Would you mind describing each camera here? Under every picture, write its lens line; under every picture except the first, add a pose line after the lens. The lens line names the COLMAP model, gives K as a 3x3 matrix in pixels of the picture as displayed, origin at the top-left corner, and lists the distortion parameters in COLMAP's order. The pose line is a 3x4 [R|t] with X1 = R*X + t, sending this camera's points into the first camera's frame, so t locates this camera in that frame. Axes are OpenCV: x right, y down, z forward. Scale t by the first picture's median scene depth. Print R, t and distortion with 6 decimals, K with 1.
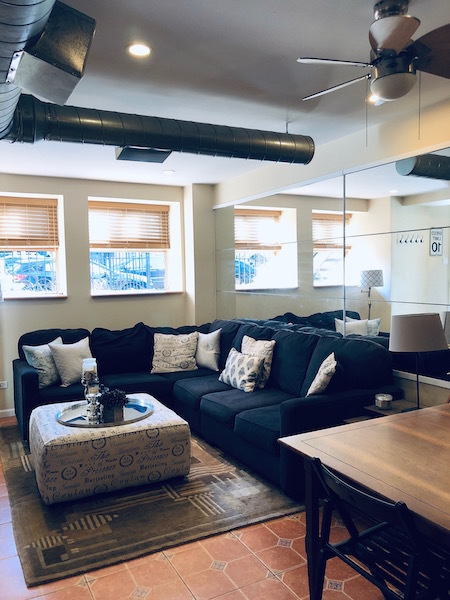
lens RADIAL K [[489.2, 0, 220.3], [0, 489.2, 300.4], [0, 0, 1]] dist [0.007842, -0.016220]
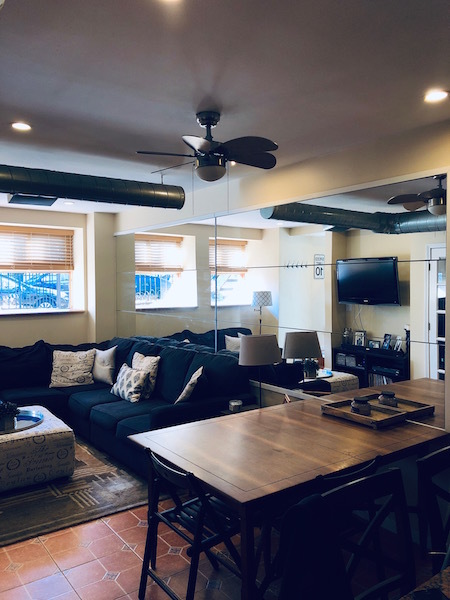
lens RADIAL K [[489.2, 0, 230.5], [0, 489.2, 298.5], [0, 0, 1]] dist [0.007842, -0.016220]
pose [[0.986314, 0.010272, 0.164555, 0.092066], [-0.005525, 0.999556, -0.029279, -0.022347], [-0.164783, 0.027969, 0.985933, -0.173302]]
